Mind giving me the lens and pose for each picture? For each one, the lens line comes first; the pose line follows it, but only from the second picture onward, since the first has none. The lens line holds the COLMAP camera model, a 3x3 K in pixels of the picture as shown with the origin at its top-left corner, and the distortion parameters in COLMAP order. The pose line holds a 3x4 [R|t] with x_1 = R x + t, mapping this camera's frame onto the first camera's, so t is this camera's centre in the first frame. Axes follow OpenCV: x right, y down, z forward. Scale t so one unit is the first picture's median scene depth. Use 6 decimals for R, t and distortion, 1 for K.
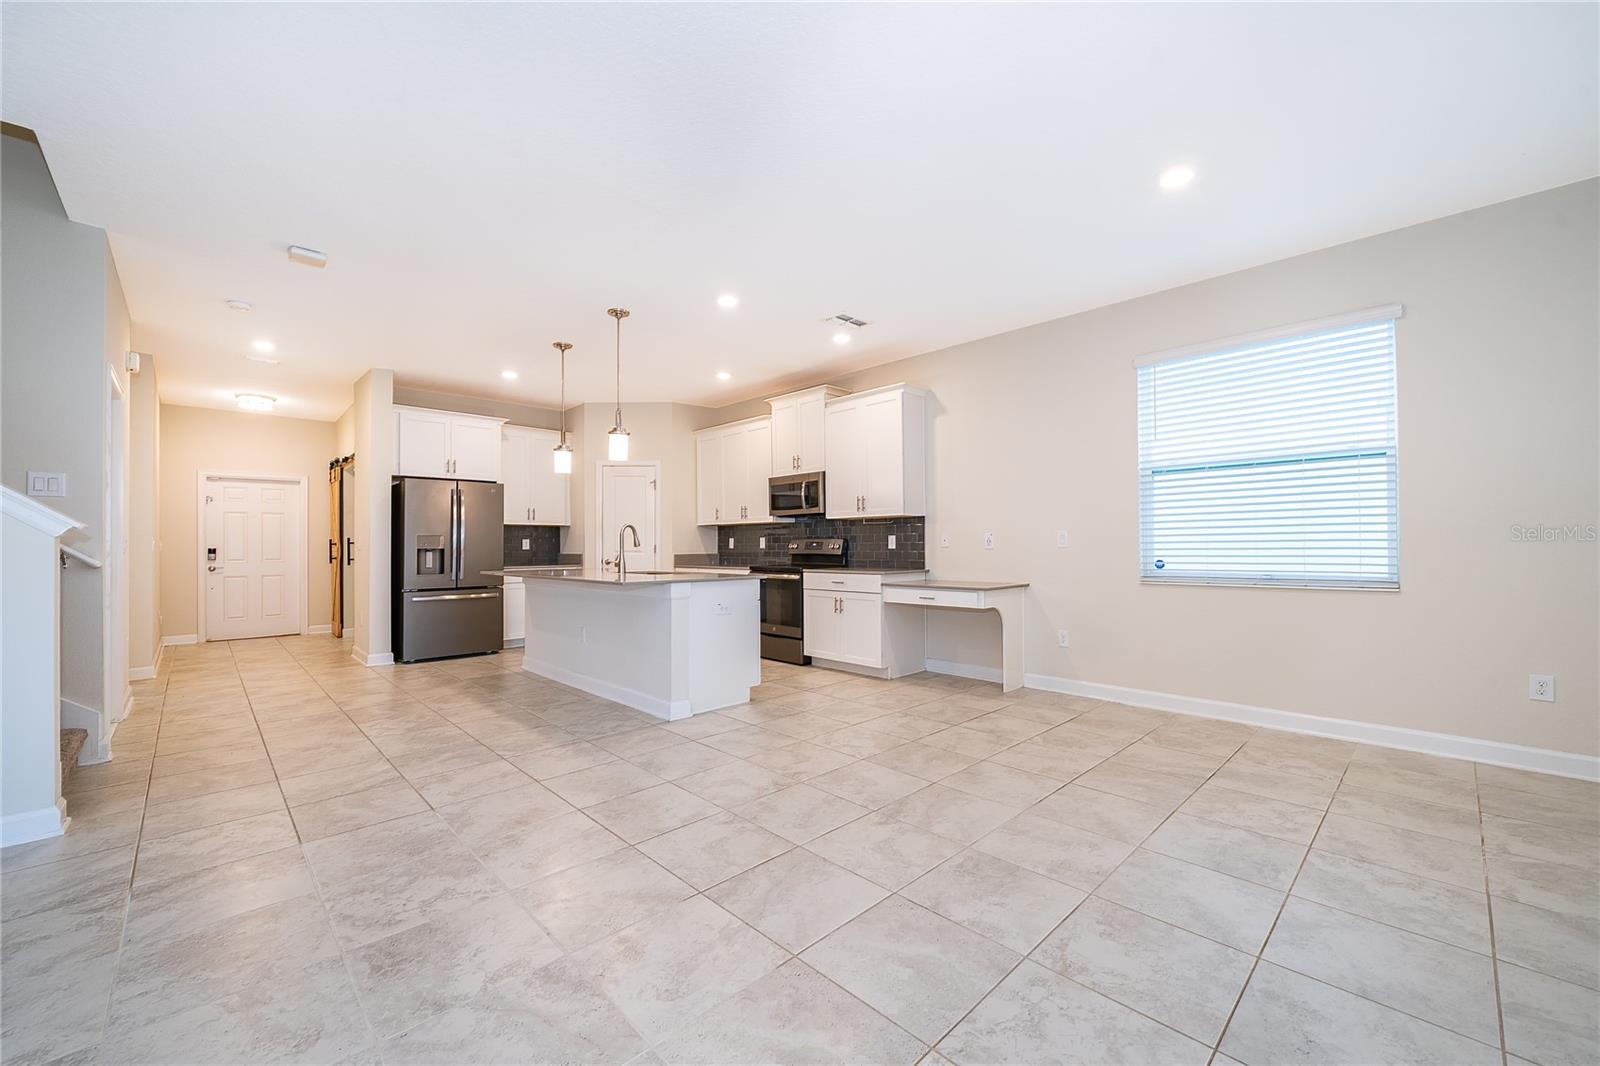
lens RADIAL K [[631.4, 0, 799.3], [0, 631.4, 539.6], [0, 0, 1]] dist [-0.001688, 0.000278]
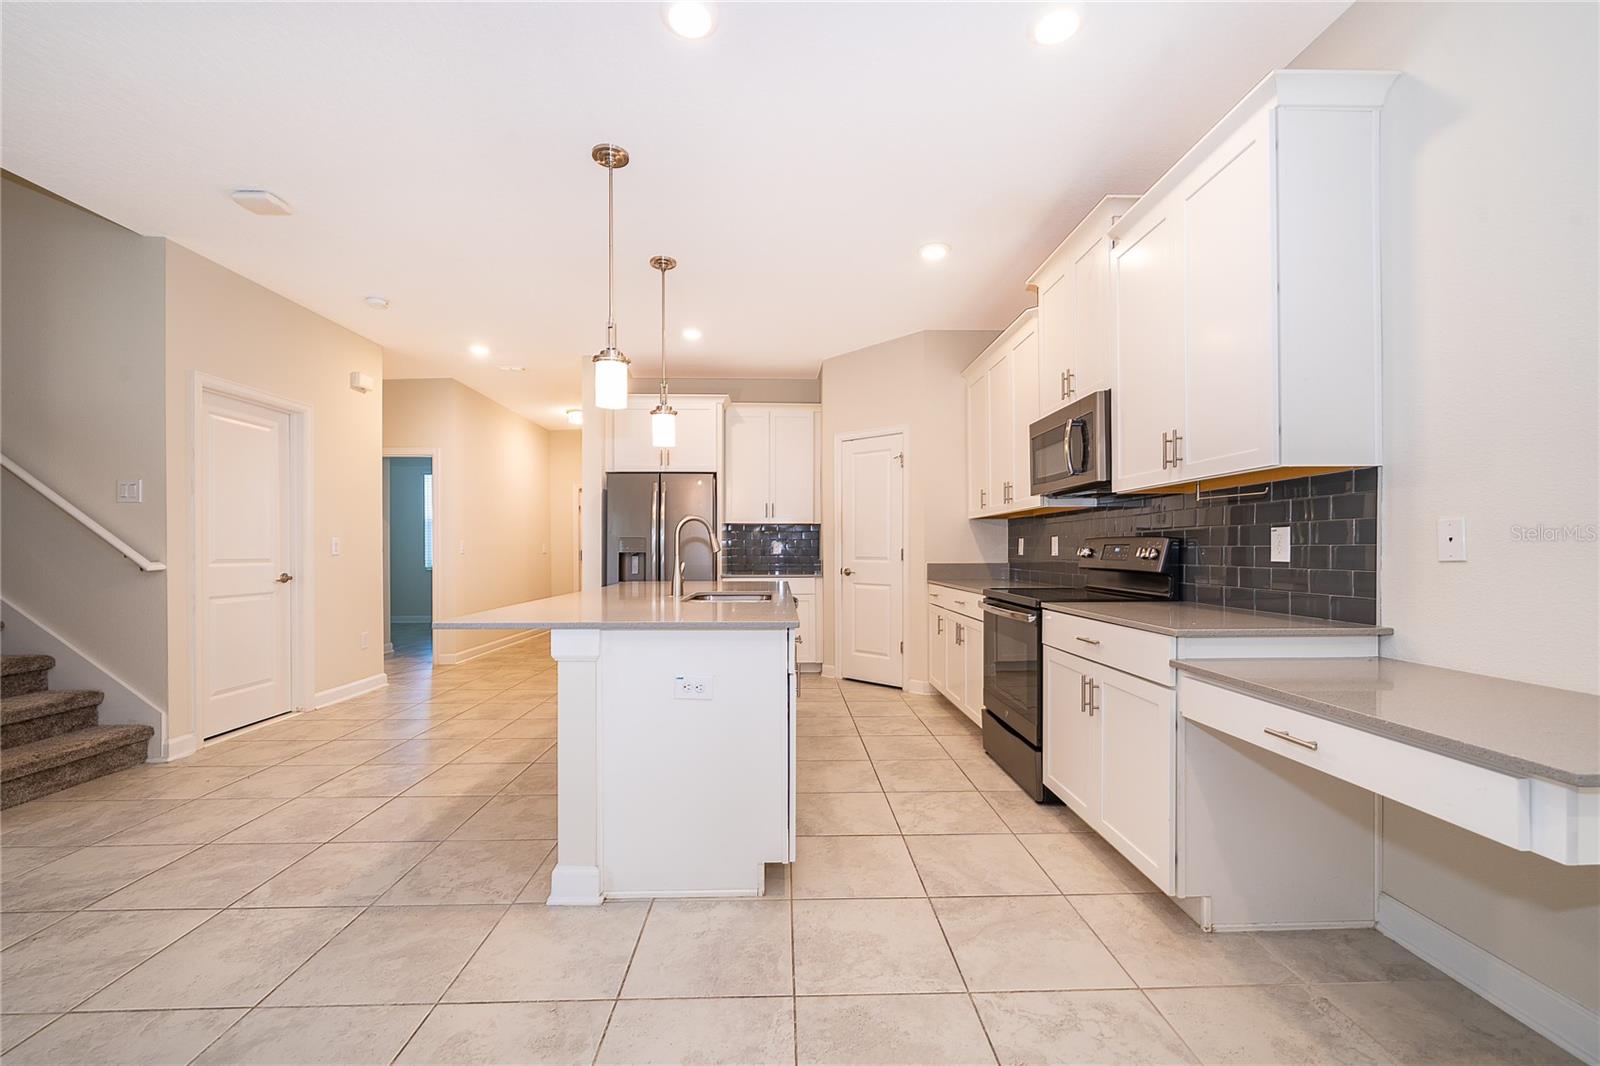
lens RADIAL K [[636.0, 0, 799.8], [0, 636.0, 550.9], [0, 0, 1]] dist [-0.002272, 0.000058]
pose [[0.740475, 0.005601, -0.672060, 0.206844], [0.004129, 0.999908, 0.012883, 0.002106], [0.672071, -0.012314, 0.740385, 0.570356]]
